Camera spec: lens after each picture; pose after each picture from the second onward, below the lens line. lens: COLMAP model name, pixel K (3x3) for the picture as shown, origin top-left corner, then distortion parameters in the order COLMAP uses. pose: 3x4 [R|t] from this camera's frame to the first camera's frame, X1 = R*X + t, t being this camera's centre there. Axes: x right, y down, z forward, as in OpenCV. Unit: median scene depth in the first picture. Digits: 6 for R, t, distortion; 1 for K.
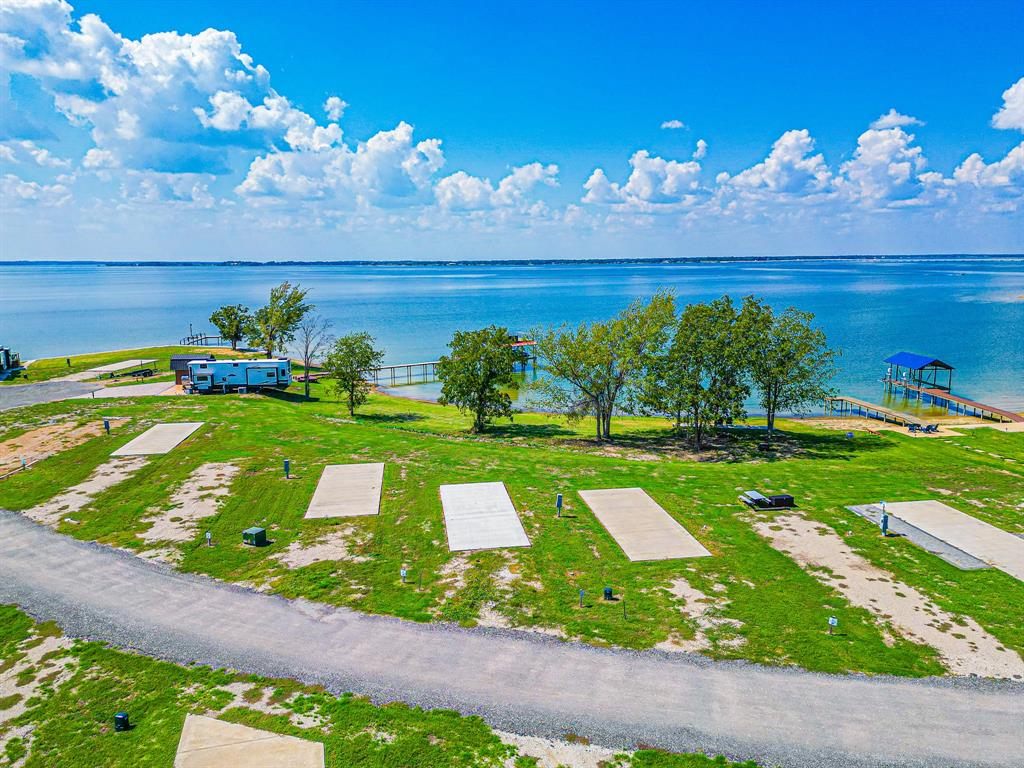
lens RADIAL K [[718.2, 0, 512.1], [0, 718.2, 386.0], [0, 0, 1]] dist [0.077306, -0.077271]
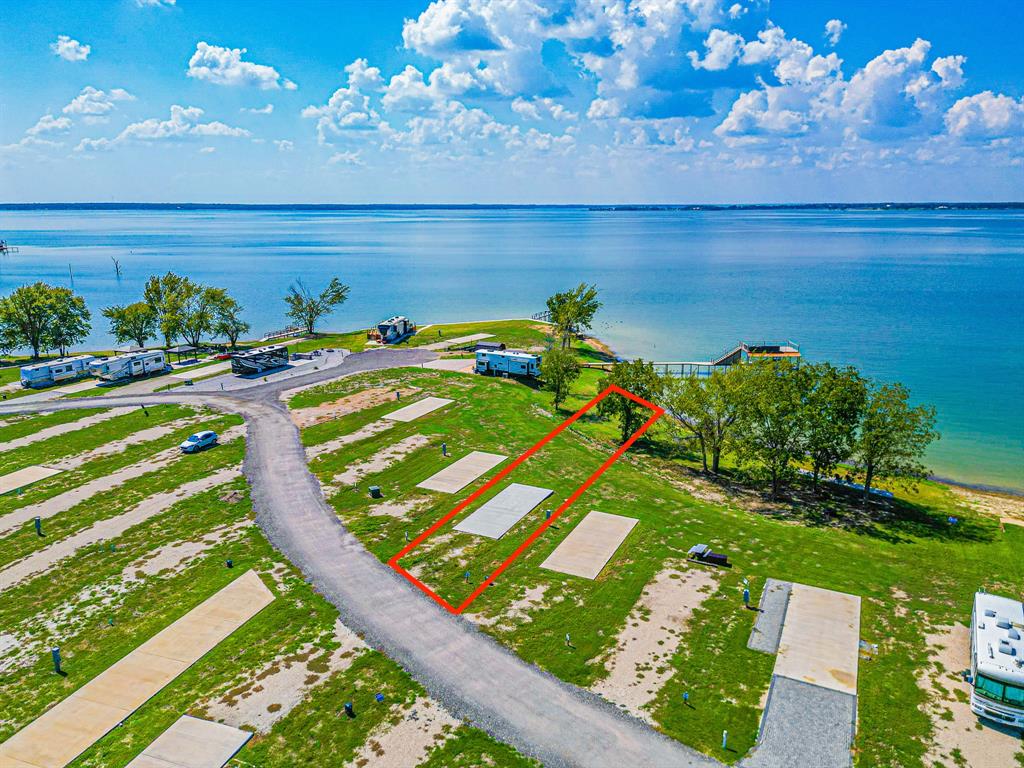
lens RADIAL K [[721.9, 0, 512.4], [0, 721.9, 382.0], [0, 0, 1]] dist [0.077737, -0.078143]
pose [[0.818676, 0.141935, -0.556439, 0.783466], [-0.102210, 0.989517, 0.102024, -0.242757], [0.565087, -0.026652, 0.824601, -0.211914]]
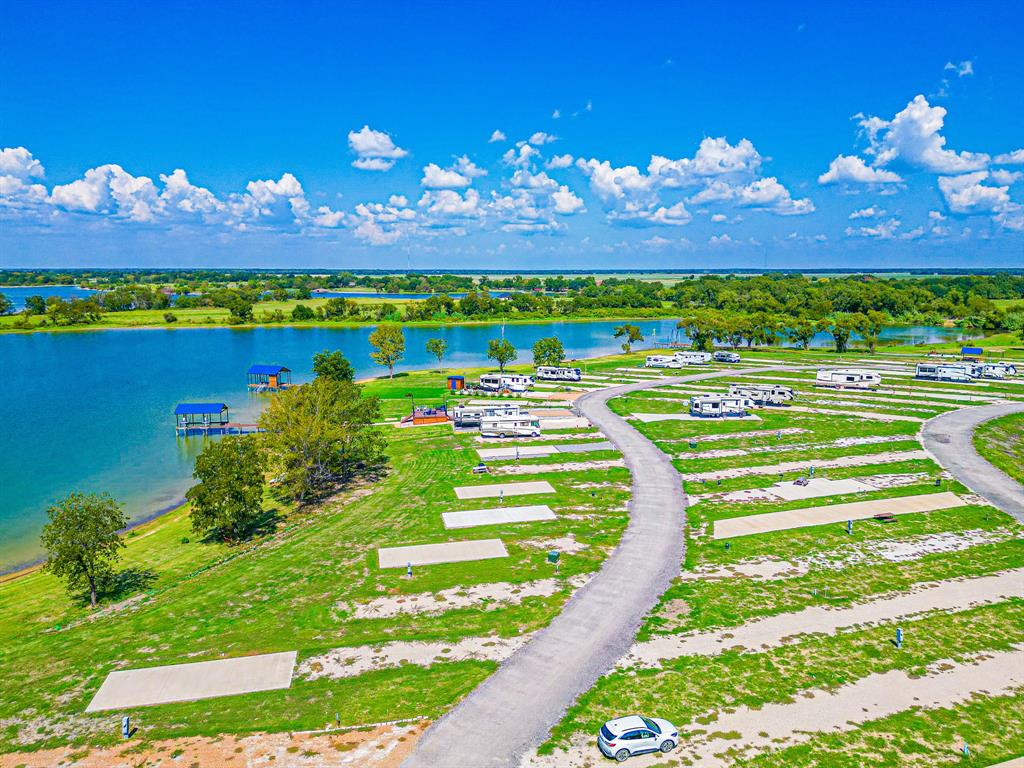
lens RADIAL K [[720.2, 0, 515.1], [0, 720.2, 385.0], [0, 0, 1]] dist [0.078470, -0.080148]
pose [[-0.065504, -0.149157, 0.986642, -1.783979], [0.172042, 0.972270, 0.158406, -0.414889], [-0.982909, 0.180120, -0.038027, 1.015230]]
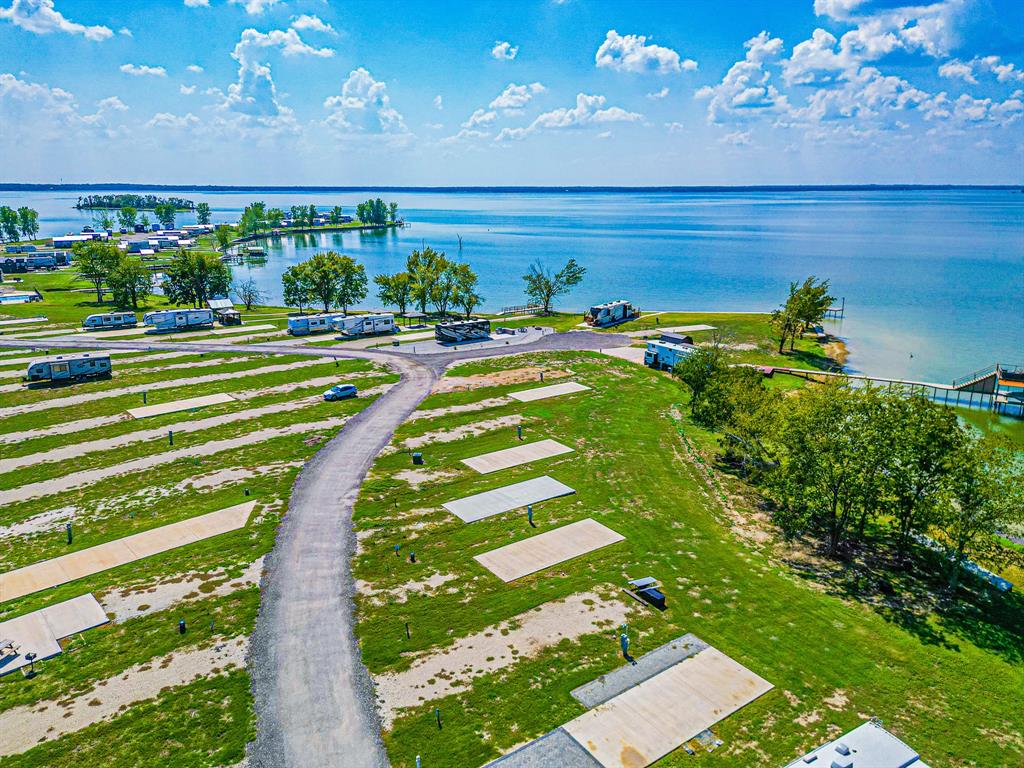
lens RADIAL K [[721.9, 0, 512.4], [0, 721.9, 382.0], [0, 0, 1]] dist [0.077737, -0.078143]
pose [[0.446041, 0.240059, -0.862218, 1.208179], [-0.157517, 0.969376, 0.188408, -0.339994], [0.881043, 0.051776, 0.470195, 0.322254]]
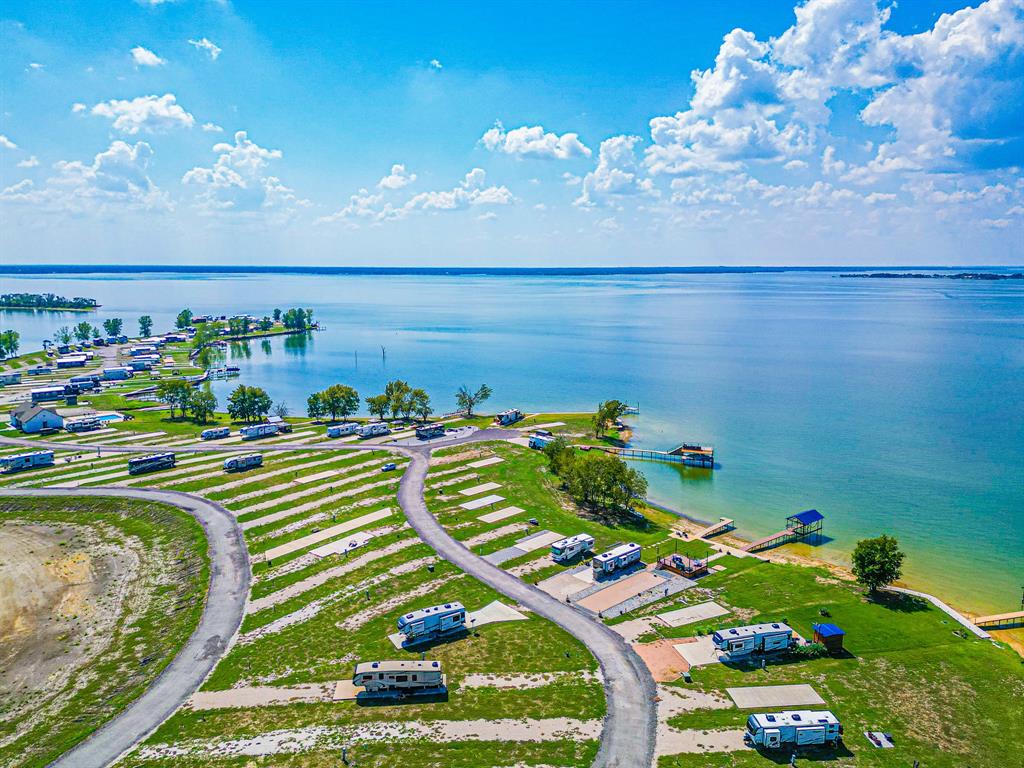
lens RADIAL K [[721.9, 0, 512.4], [0, 721.9, 382.0], [0, 0, 1]] dist [0.077737, -0.078143]
pose [[0.586384, 0.137787, -0.798229, 3.221967], [-0.144700, 0.987394, 0.064142, -0.773585], [0.797004, 0.077892, 0.598930, -1.321099]]
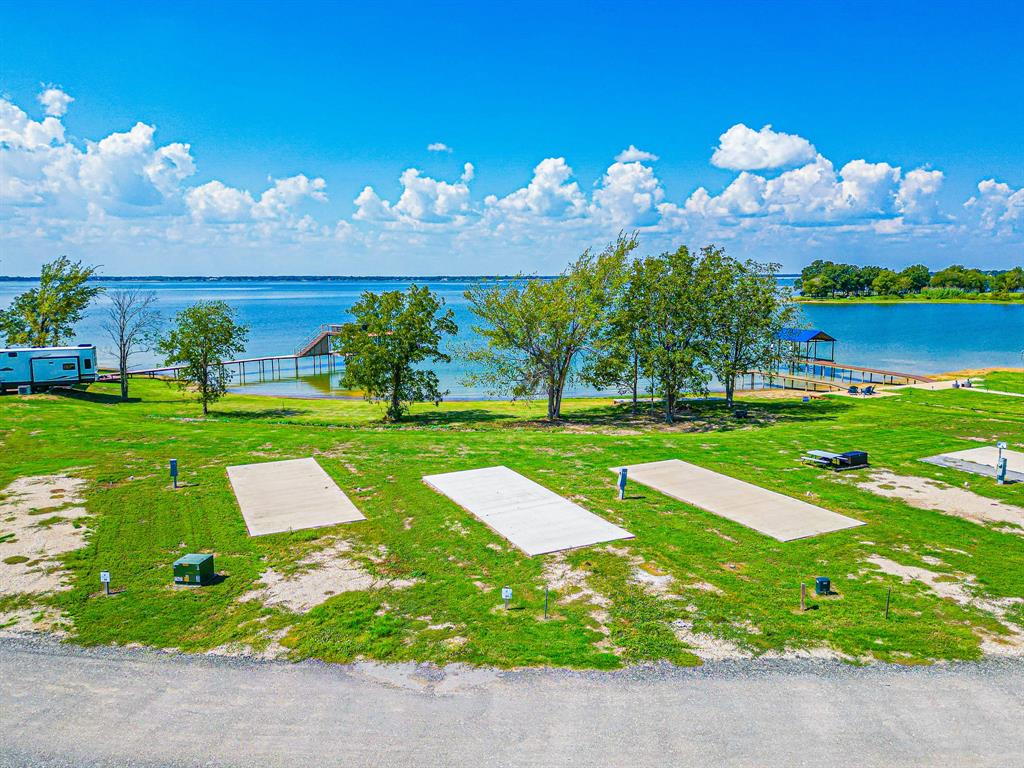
lens RADIAL K [[729.5, 0, 512.2], [0, 729.5, 389.9], [0, 0, 1]] dist [0.081860, -0.082625]
pose [[0.954508, -0.042102, 0.295198, -0.264026], [0.048617, 0.998708, -0.014764, 0.079561], [-0.294195, 0.028444, 0.955322, 0.331839]]
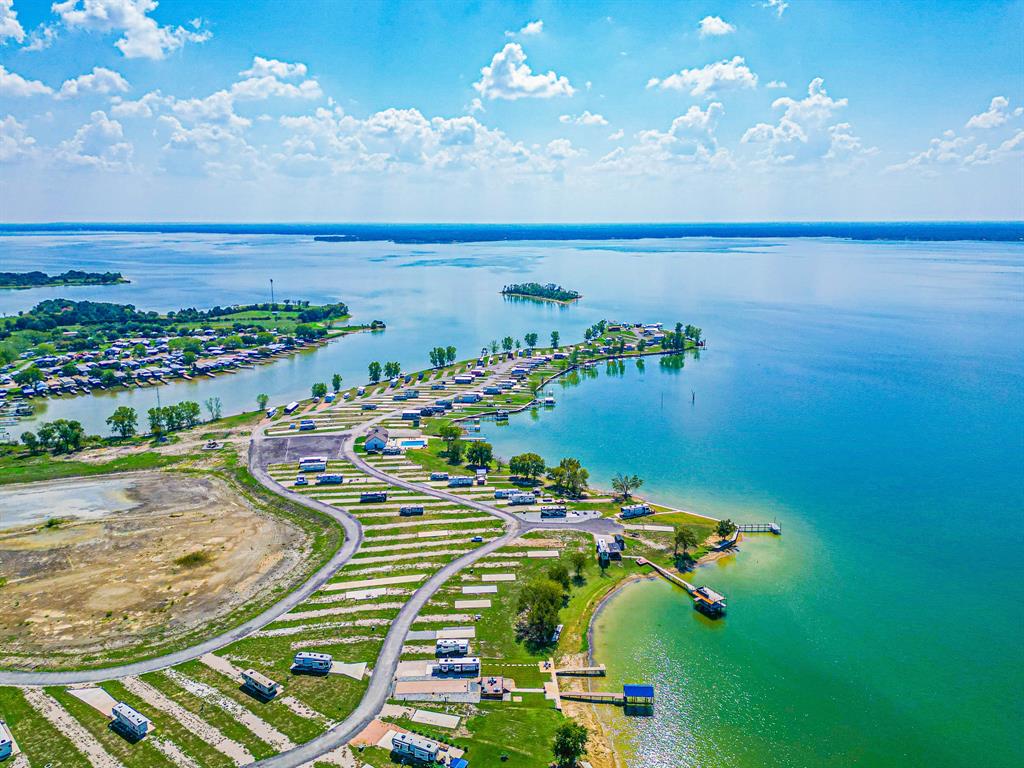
lens RADIAL K [[731.0, 0, 512.7], [0, 731.0, 389.4], [0, 0, 1]] dist [0.082277, -0.080055]
pose [[-0.080839, 0.231362, -0.969503, 5.300985], [-0.169020, 0.955418, 0.242094, -2.832809], [0.982292, 0.183436, -0.038131, 1.236294]]
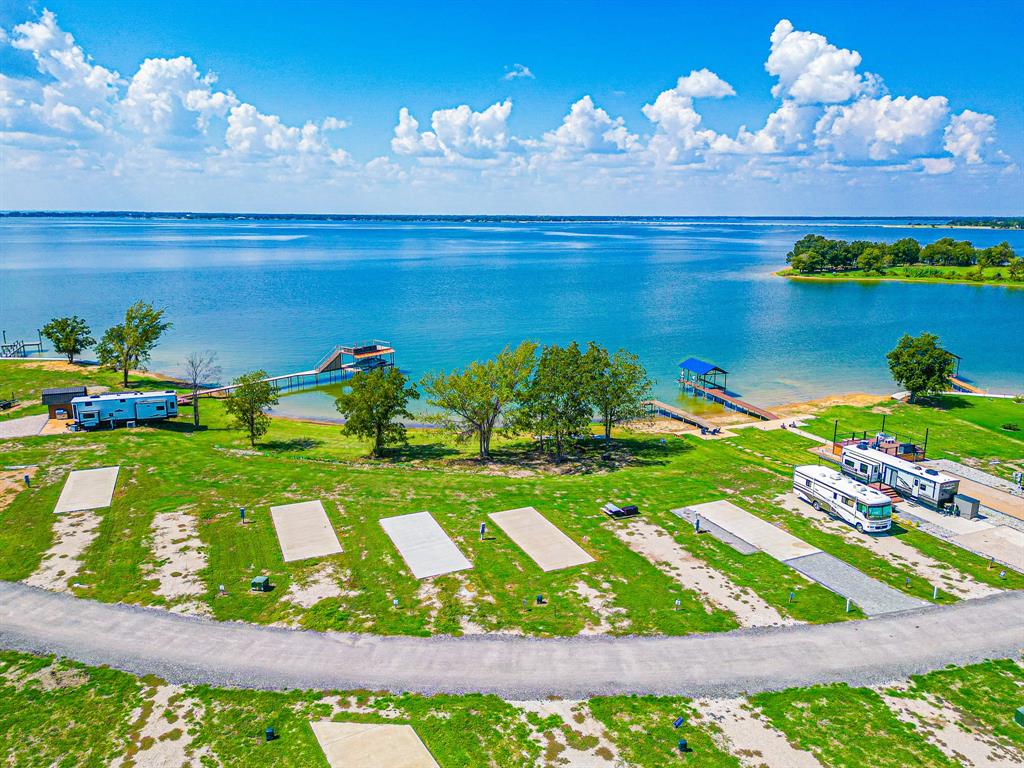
lens RADIAL K [[722.7, 0, 512.1], [0, 722.7, 384.0], [0, 0, 1]] dist [0.079283, -0.080093]
pose [[0.964227, -0.045994, 0.261057, -0.232168], [0.031399, 0.997716, 0.059808, -0.197365], [-0.263212, -0.049472, 0.963469, -0.328390]]
